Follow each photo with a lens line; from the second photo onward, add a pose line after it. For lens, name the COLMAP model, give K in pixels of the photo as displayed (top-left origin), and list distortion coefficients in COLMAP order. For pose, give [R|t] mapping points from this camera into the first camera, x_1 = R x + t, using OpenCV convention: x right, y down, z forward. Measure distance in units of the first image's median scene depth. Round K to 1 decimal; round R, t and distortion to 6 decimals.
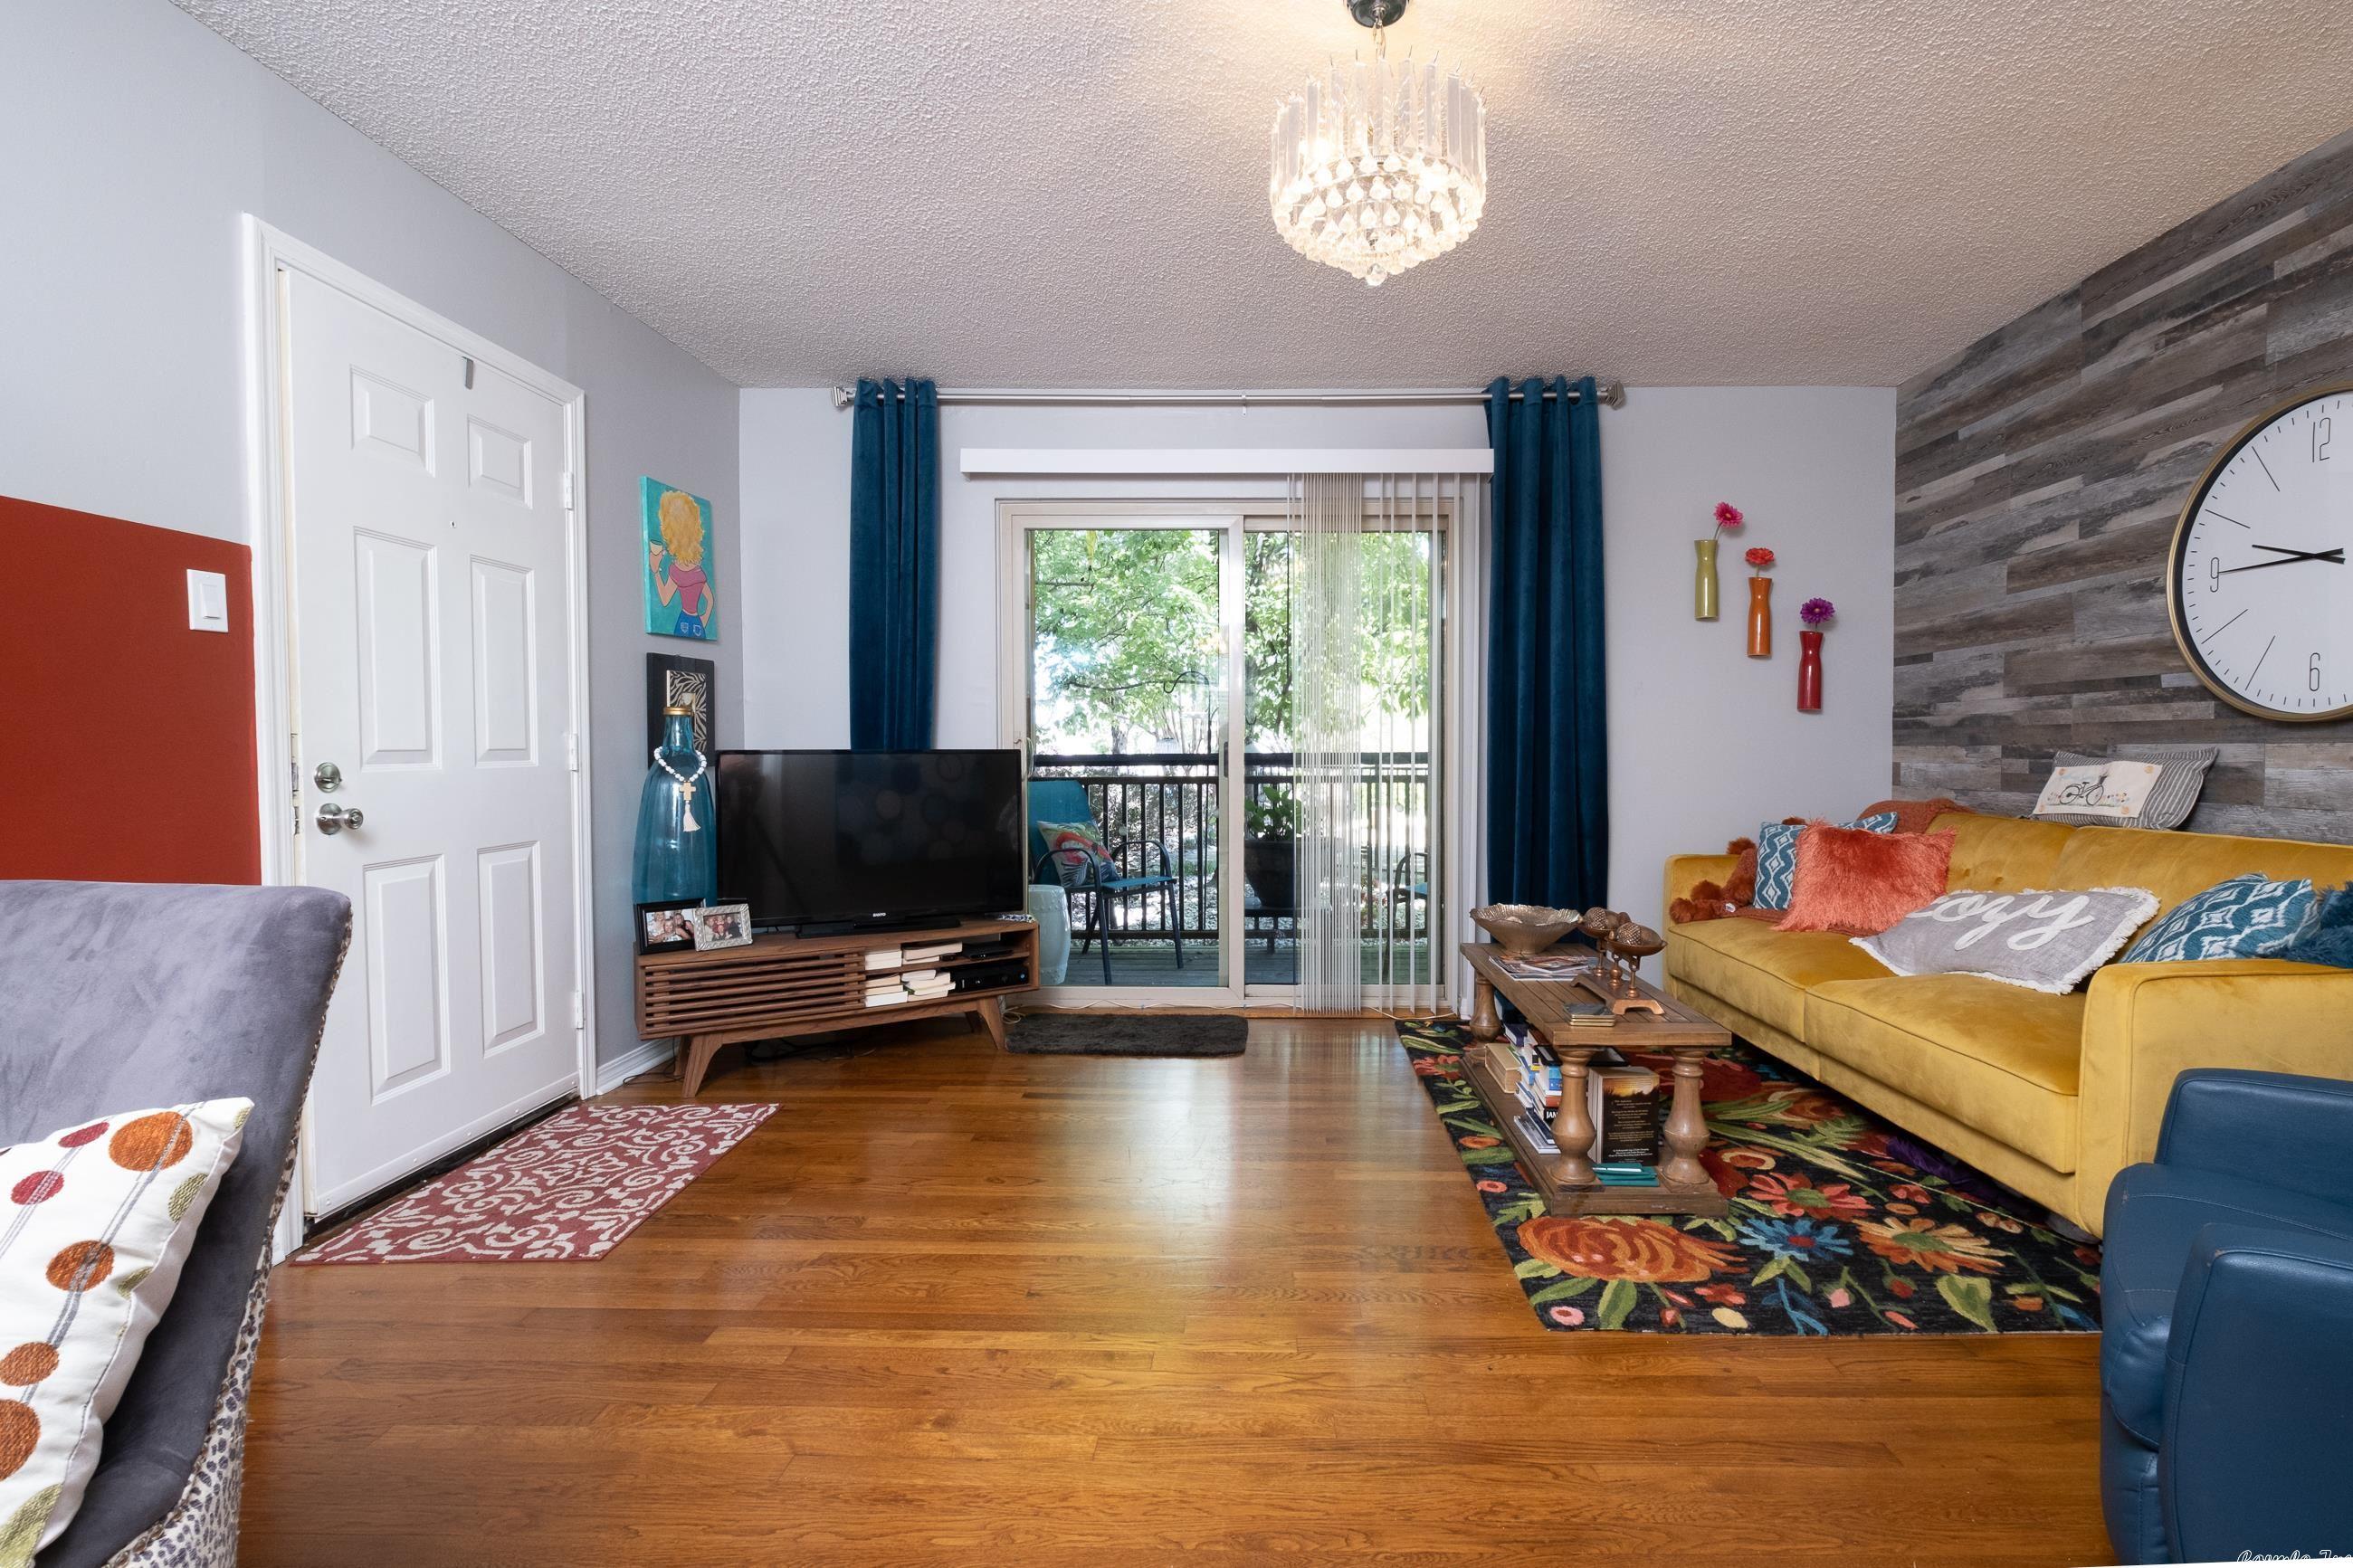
lens RADIAL K [[1054.6, 0, 1250.7], [0, 1054.6, 783.8], [0, 0, 1]] dist [-0.001414, -0.000402]
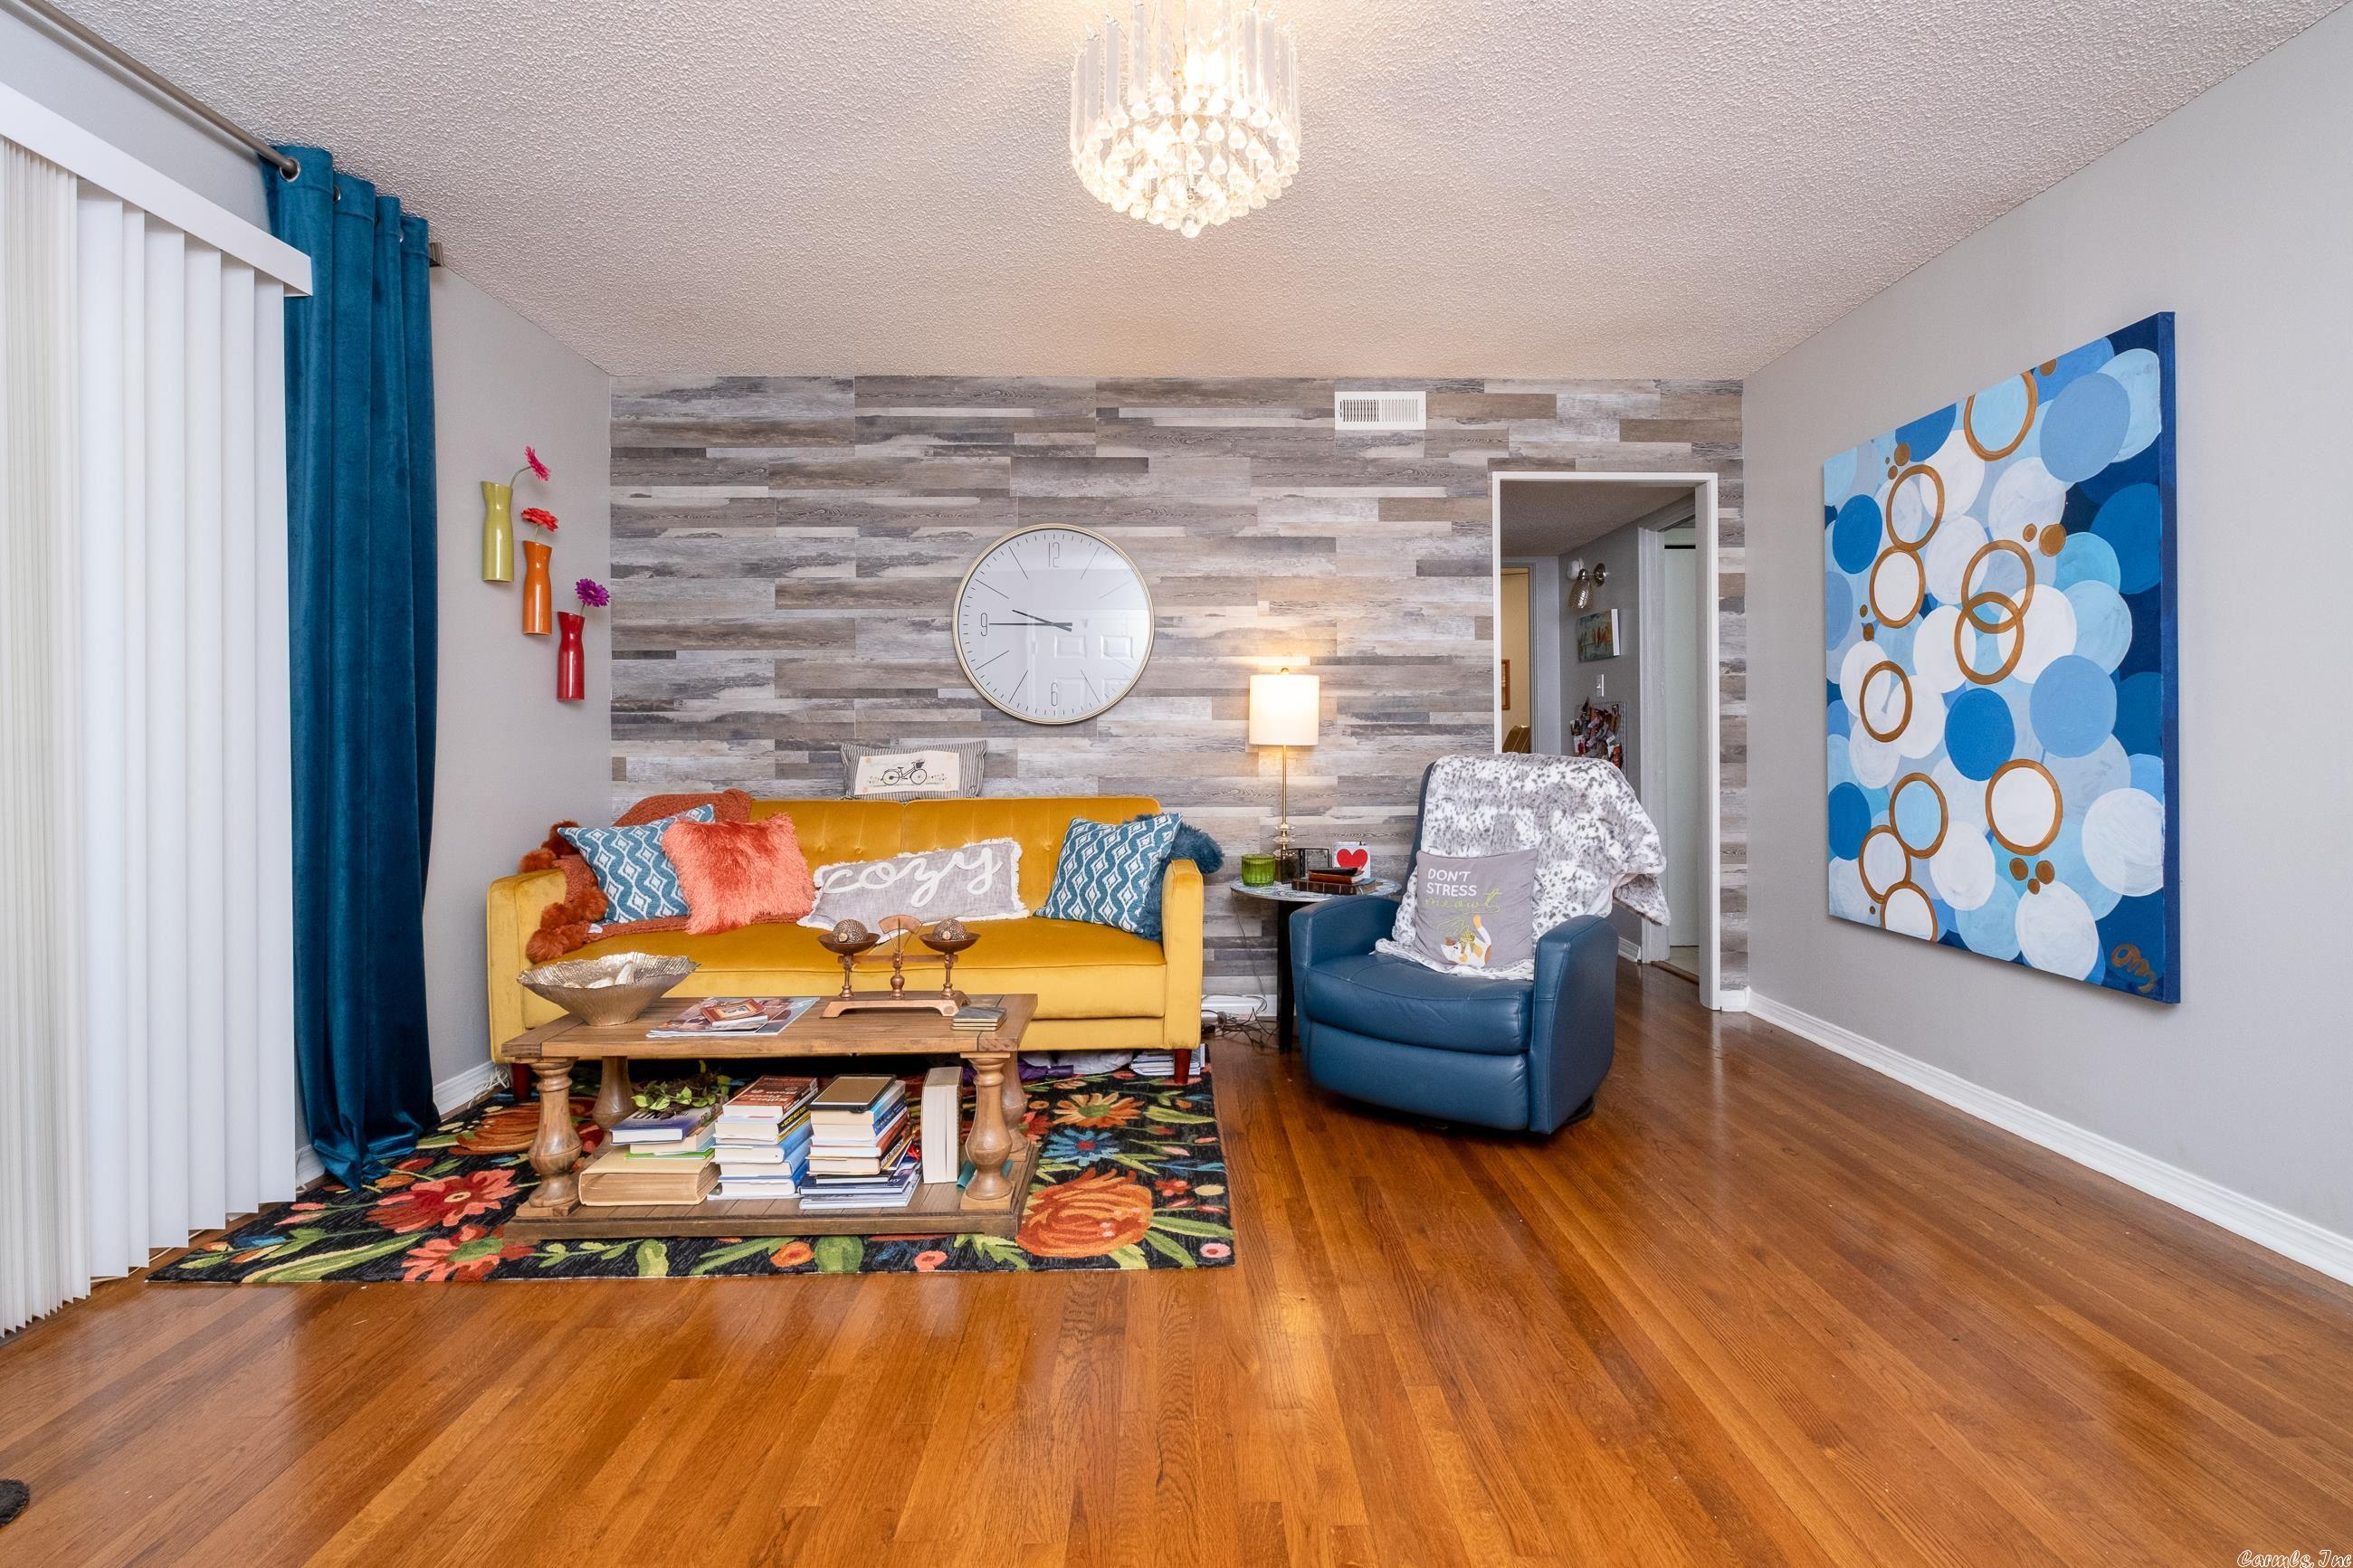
lens RADIAL K [[1061.4, 0, 1182.4], [0, 1061.4, 742.0], [0, 0, 1]] dist [-0.002062, -0.000361]
pose [[-0.032521, 0.000794, 0.999471, -0.496007], [0.039138, 0.999234, 0.000480, -0.018335], [-0.998704, 0.039133, -0.032528, 0.644125]]
